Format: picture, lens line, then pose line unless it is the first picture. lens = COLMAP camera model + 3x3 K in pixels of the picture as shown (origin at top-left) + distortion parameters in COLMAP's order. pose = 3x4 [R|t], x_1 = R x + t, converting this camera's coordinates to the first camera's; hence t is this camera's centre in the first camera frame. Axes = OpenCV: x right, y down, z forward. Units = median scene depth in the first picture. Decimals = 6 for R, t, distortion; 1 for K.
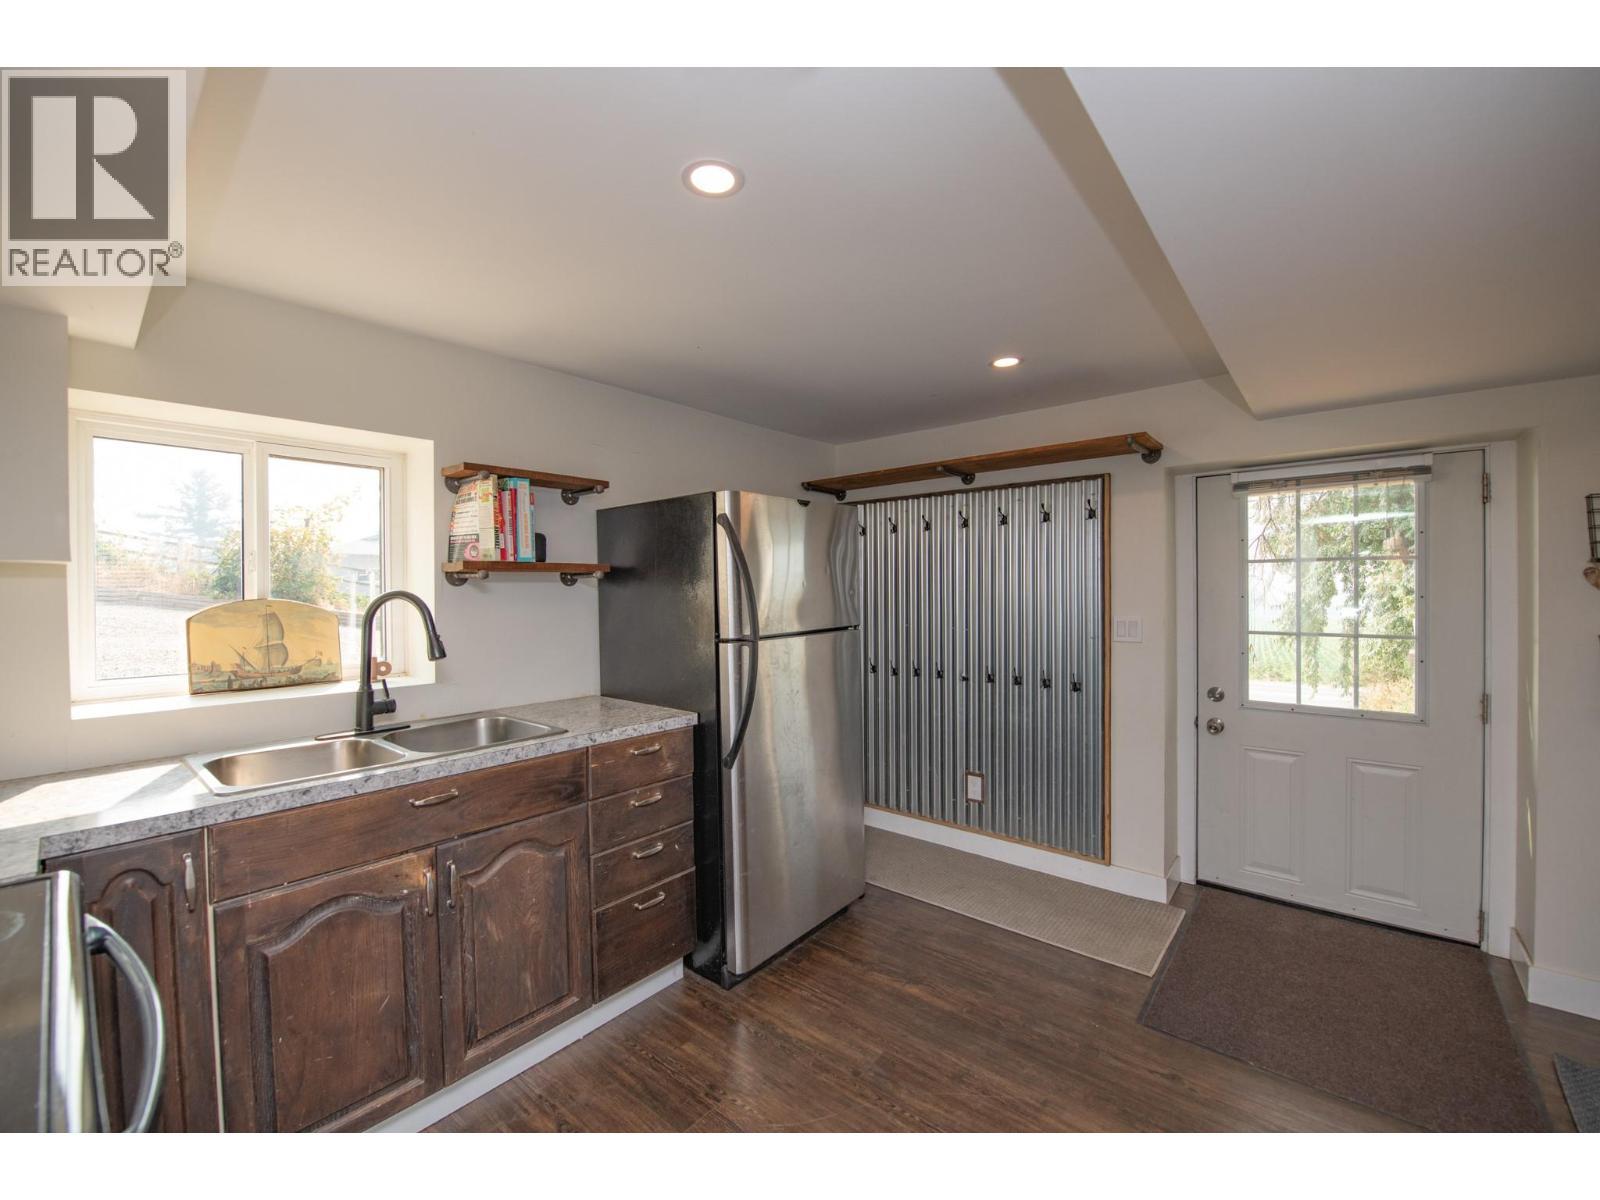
lens RADIAL K [[649.8, 0, 801.0], [0, 649.8, 594.8], [0, 0, 1]] dist [-0.020043, -0.000301]
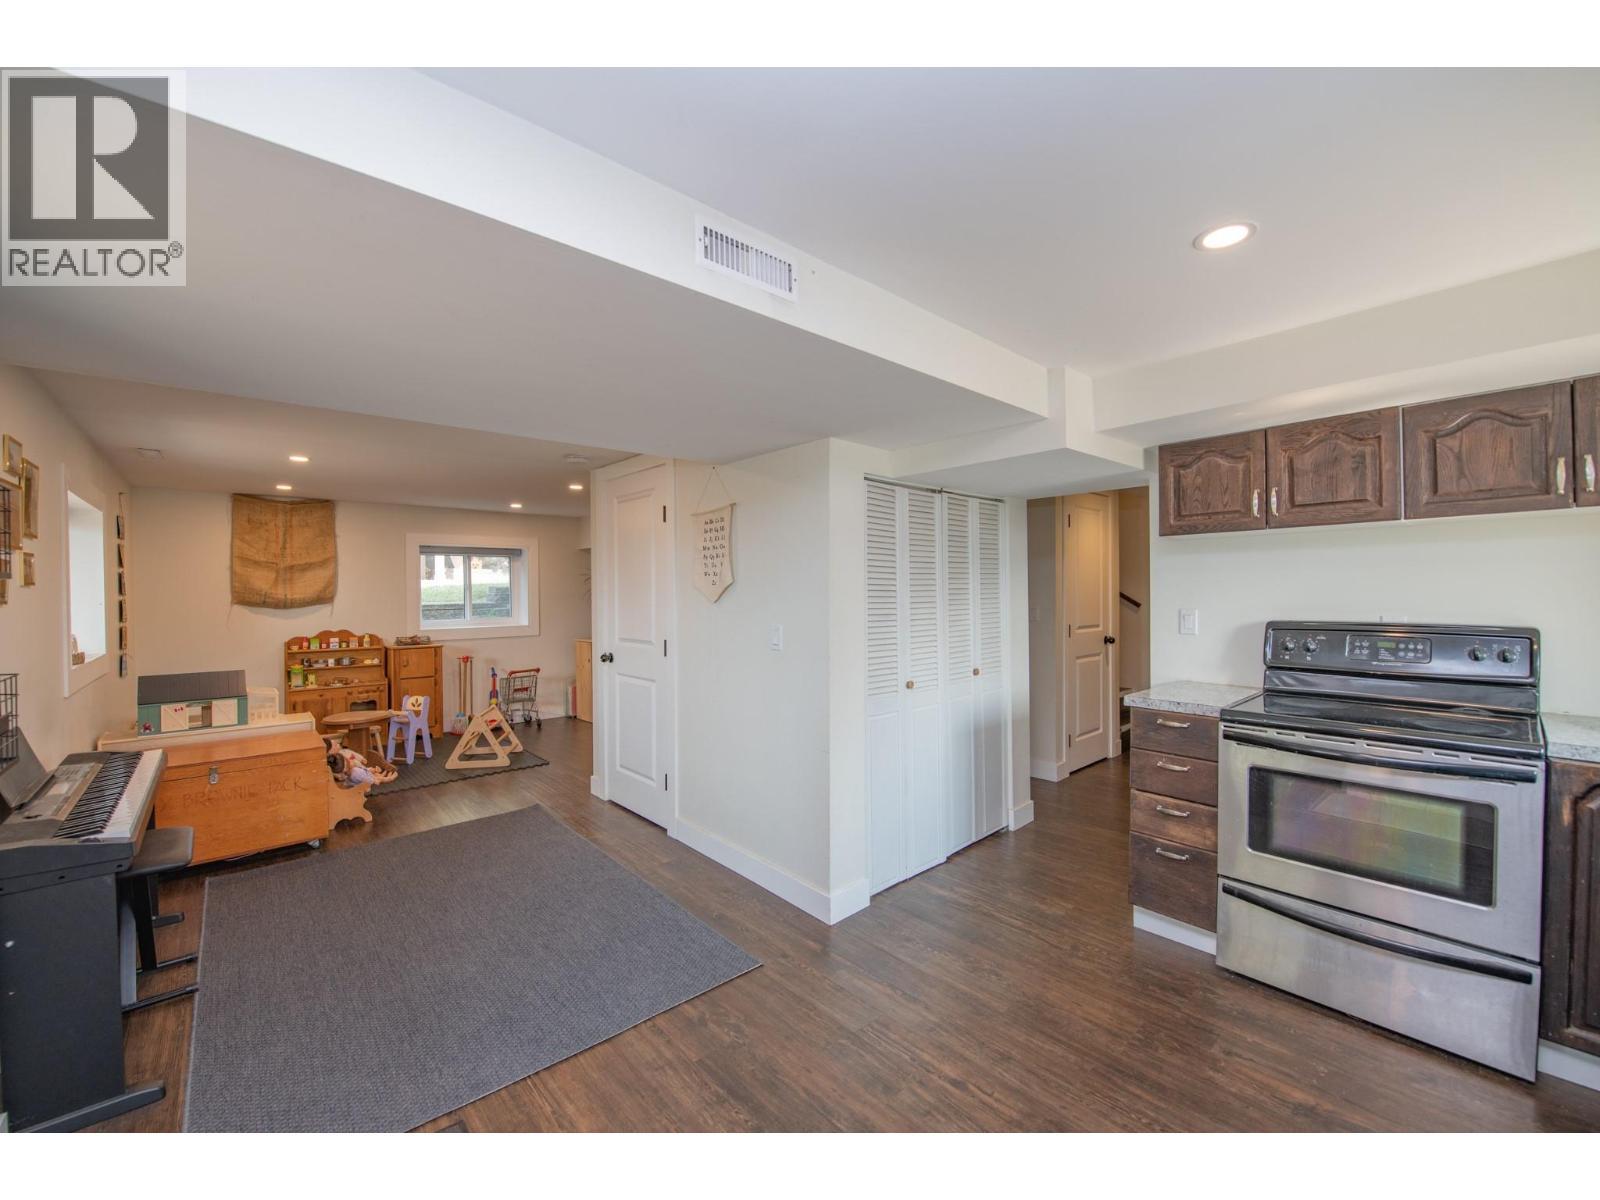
lens RADIAL K [[649.8, 0, 801.0], [0, 649.8, 594.8], [0, 0, 1]] dist [-0.020043, -0.000301]
pose [[-0.991233, 0.017815, 0.130921, 0.289353], [0.019268, 0.999766, 0.009841, -0.017554], [-0.130715, 0.012278, -0.991344, 1.357038]]
